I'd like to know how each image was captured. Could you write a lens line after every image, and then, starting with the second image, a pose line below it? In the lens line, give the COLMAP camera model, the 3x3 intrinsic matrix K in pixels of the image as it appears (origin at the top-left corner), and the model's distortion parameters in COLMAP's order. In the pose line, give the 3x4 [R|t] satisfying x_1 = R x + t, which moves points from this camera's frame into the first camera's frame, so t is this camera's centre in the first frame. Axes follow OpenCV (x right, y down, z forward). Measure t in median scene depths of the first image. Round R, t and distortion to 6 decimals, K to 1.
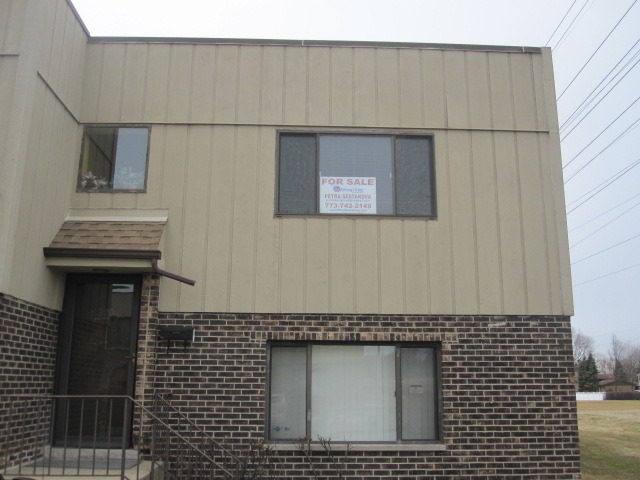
lens RADIAL K [[623.2, 0, 320.6], [0, 623.2, 240.6], [0, 0, 1]] dist [-0.059221, 0.000000]
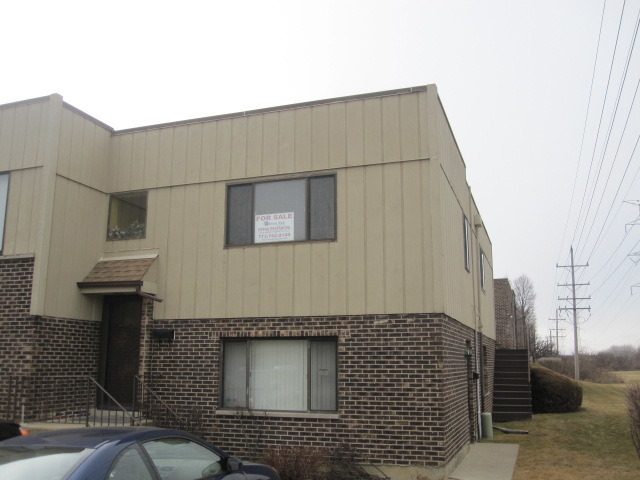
lens RADIAL K [[623.2, 0, 318.3], [0, 623.2, 241.0], [0, 0, 1]] dist [-0.059221, 0.000000]
pose [[0.929855, -0.075156, -0.360168, 0.639033], [0.087347, 0.996021, 0.017667, -0.062499], [0.357408, -0.047887, 0.932720, -0.221869]]
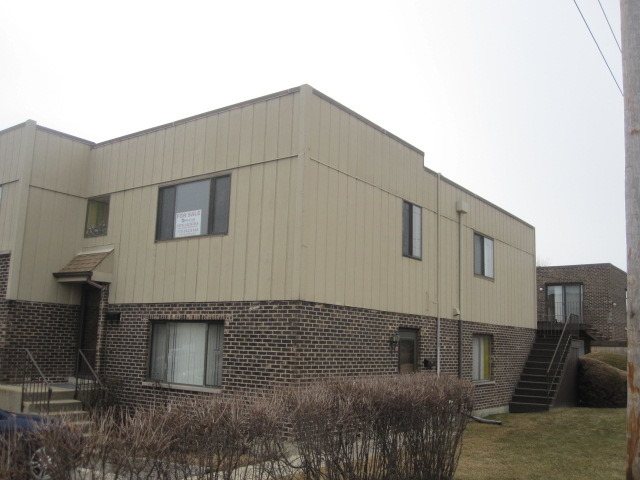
lens RADIAL K [[623.2, 0, 321.3], [0, 623.2, 240.4], [0, 0, 1]] dist [-0.059221, 0.000000]
pose [[0.784553, -0.085678, -0.614113, 1.277053], [0.116158, 0.993182, 0.009834, -0.010458], [0.609084, -0.079049, 0.789157, 0.004763]]
